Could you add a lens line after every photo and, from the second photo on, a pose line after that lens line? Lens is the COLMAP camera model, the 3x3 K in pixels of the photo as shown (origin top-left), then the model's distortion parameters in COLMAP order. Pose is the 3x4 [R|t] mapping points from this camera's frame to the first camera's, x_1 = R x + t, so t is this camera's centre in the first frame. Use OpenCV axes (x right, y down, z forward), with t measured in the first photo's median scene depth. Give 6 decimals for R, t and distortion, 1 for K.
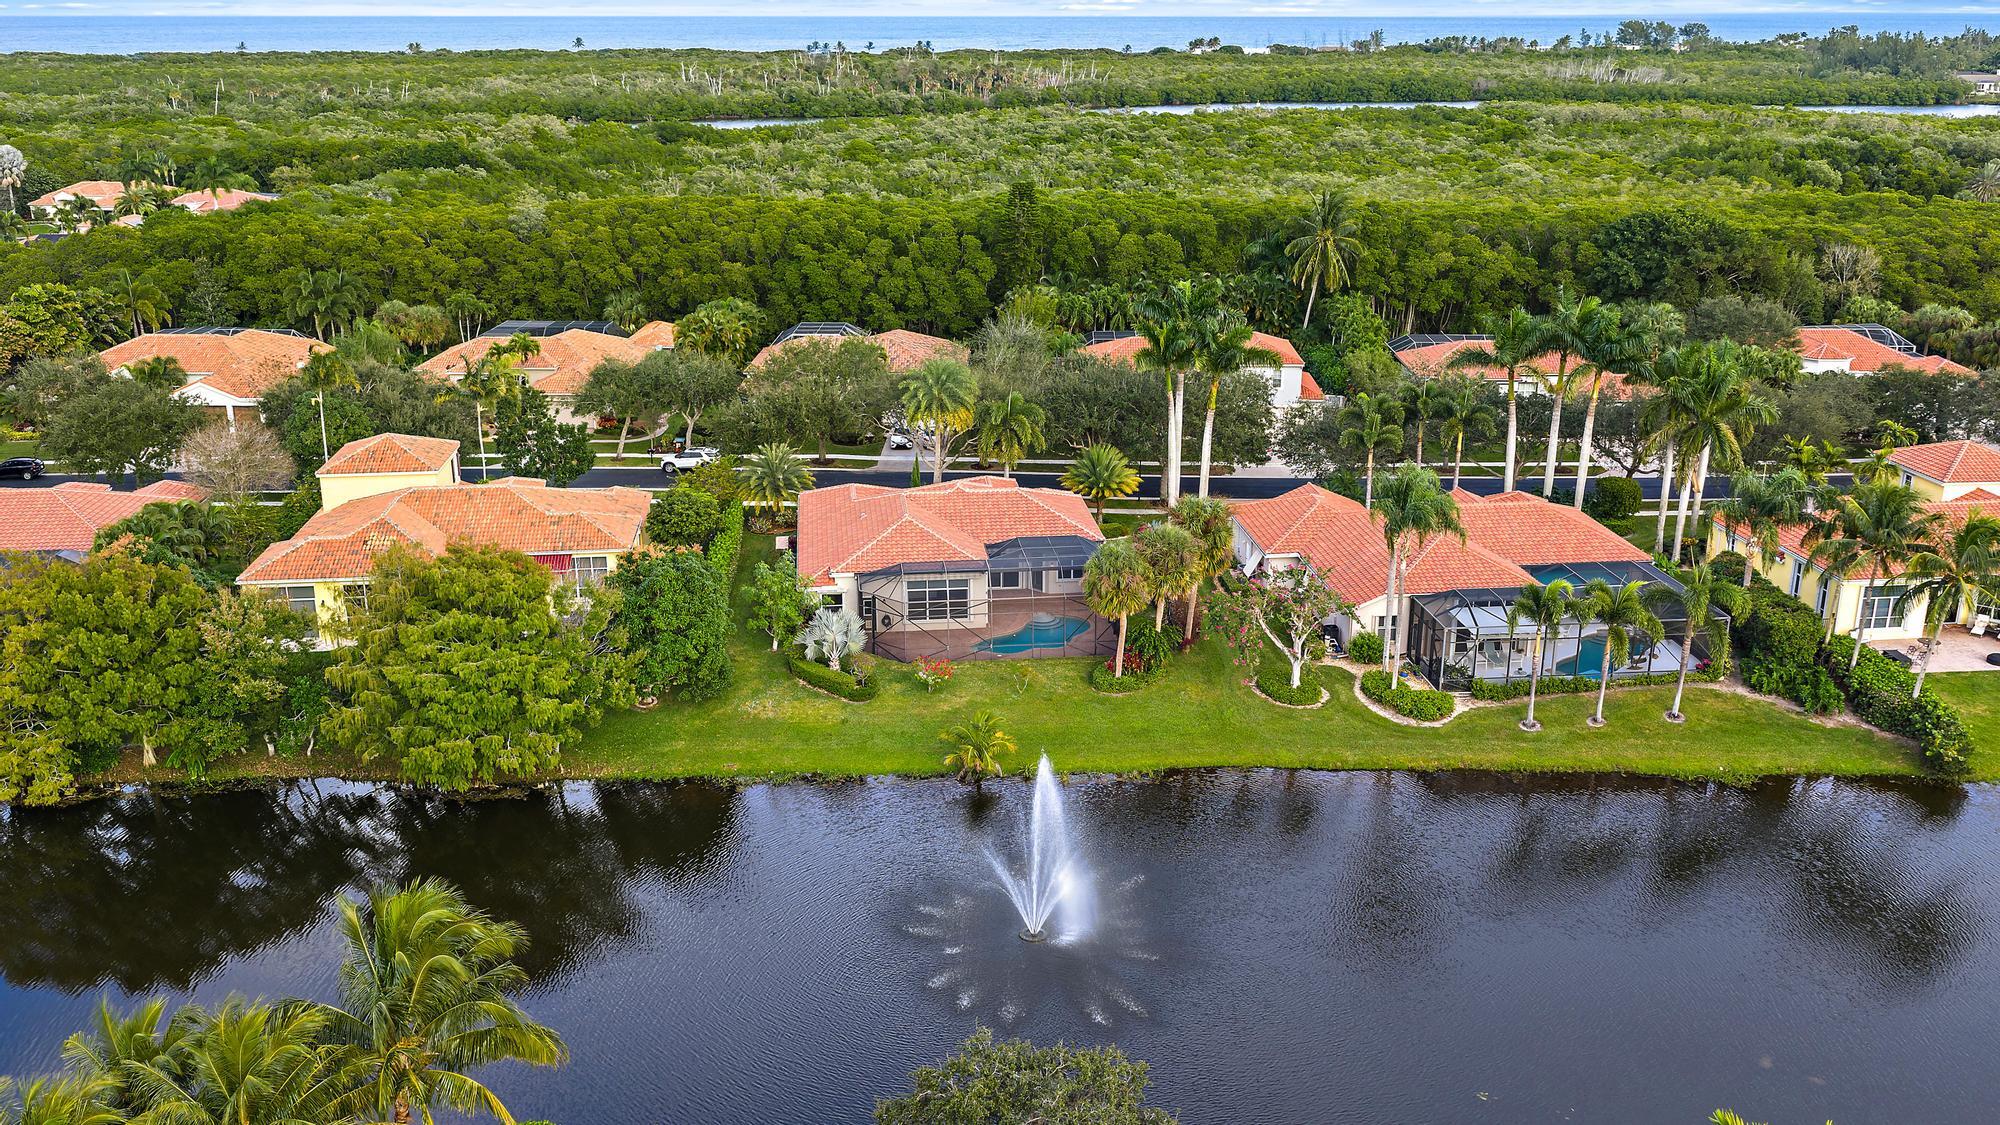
lens RADIAL K [[1649.5, 0, 1000.0], [0, 1649.5, 562.5], [0, 0, 1]] dist [-0.000410, -0.006226]
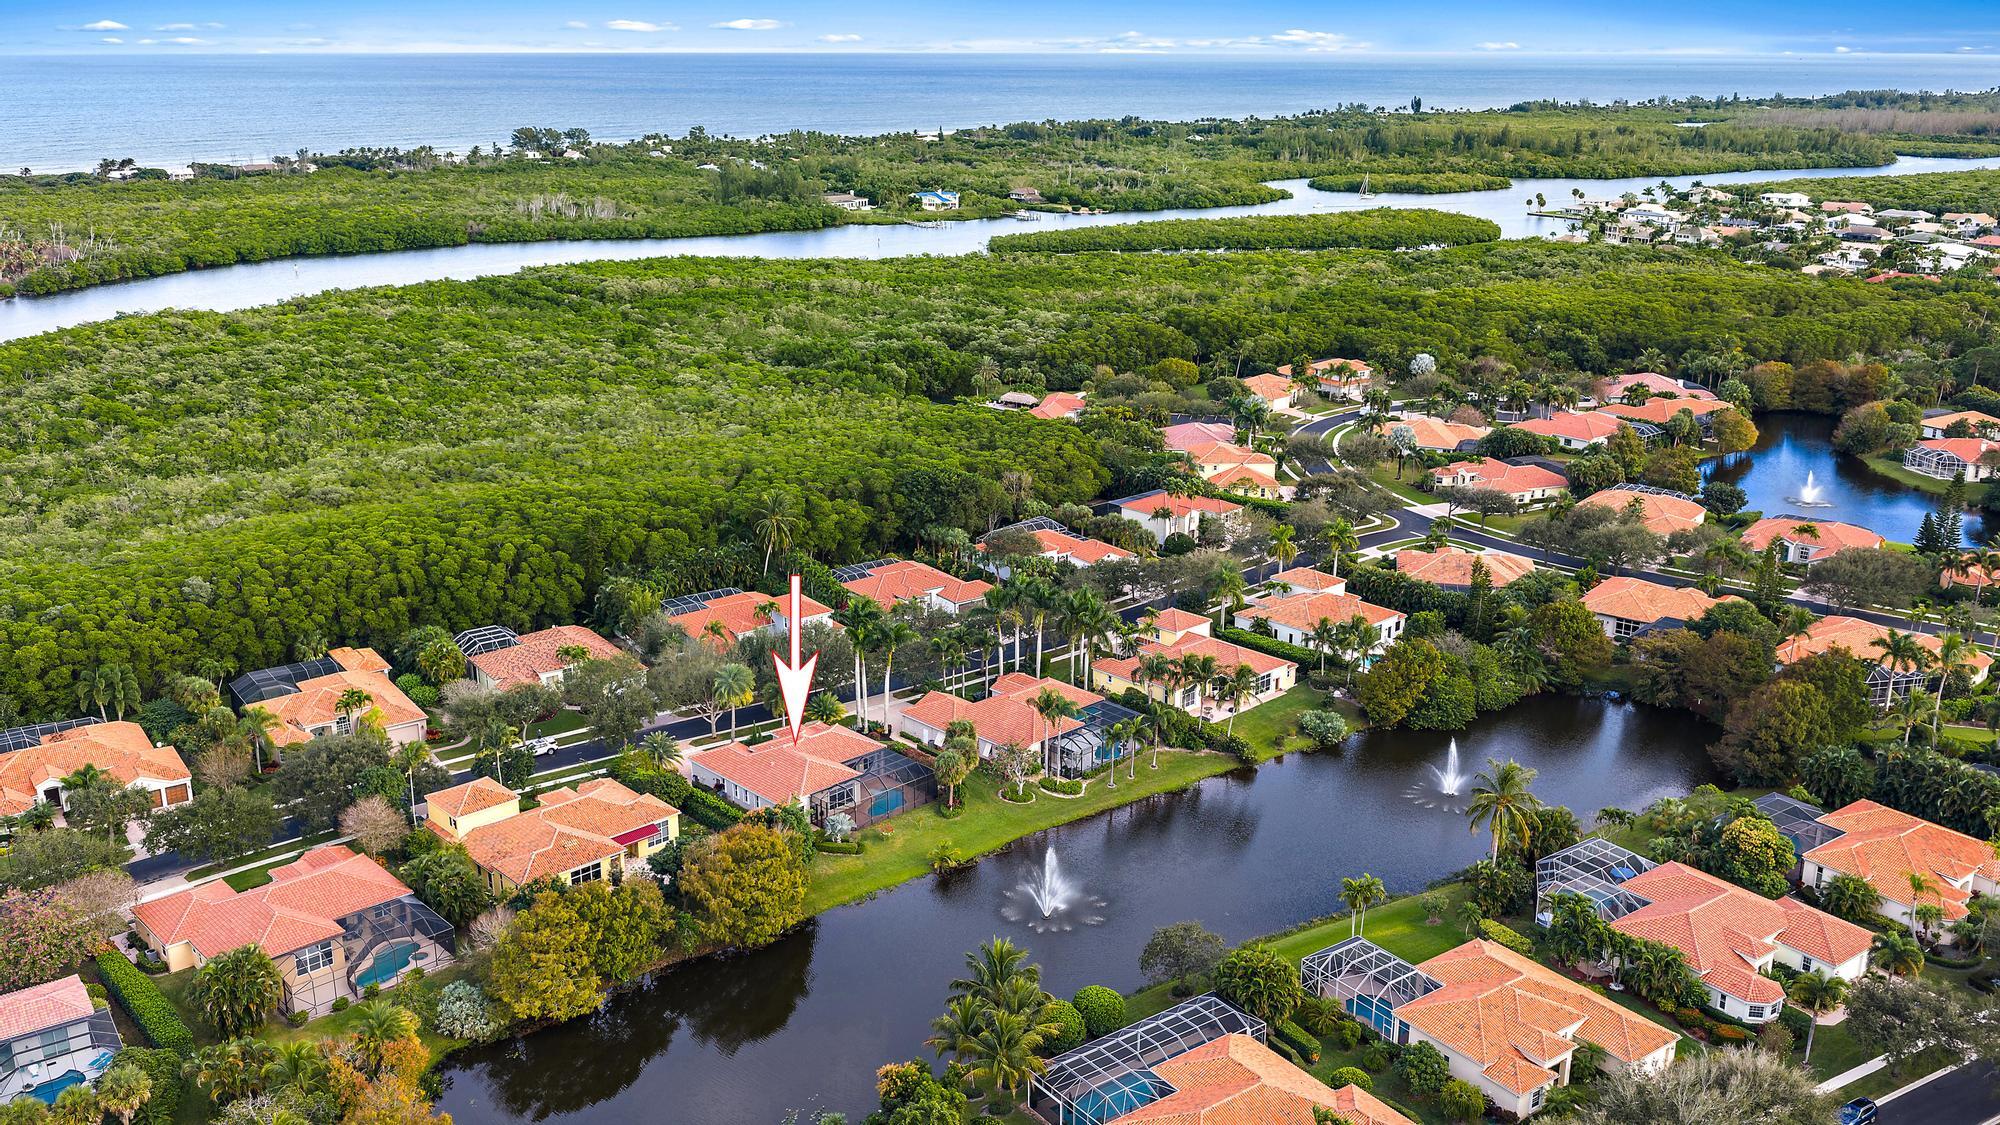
lens RADIAL K [[1649.5, 0, 1000.0], [0, 1649.5, 562.5], [0, 0, 1]] dist [-0.000410, -0.006226]
pose [[0.788077, -0.166374, 0.592667, -1.093719], [0.184476, 0.982365, 0.030471, -0.300374], [-0.587285, 0.085319, 0.804871, -0.785591]]
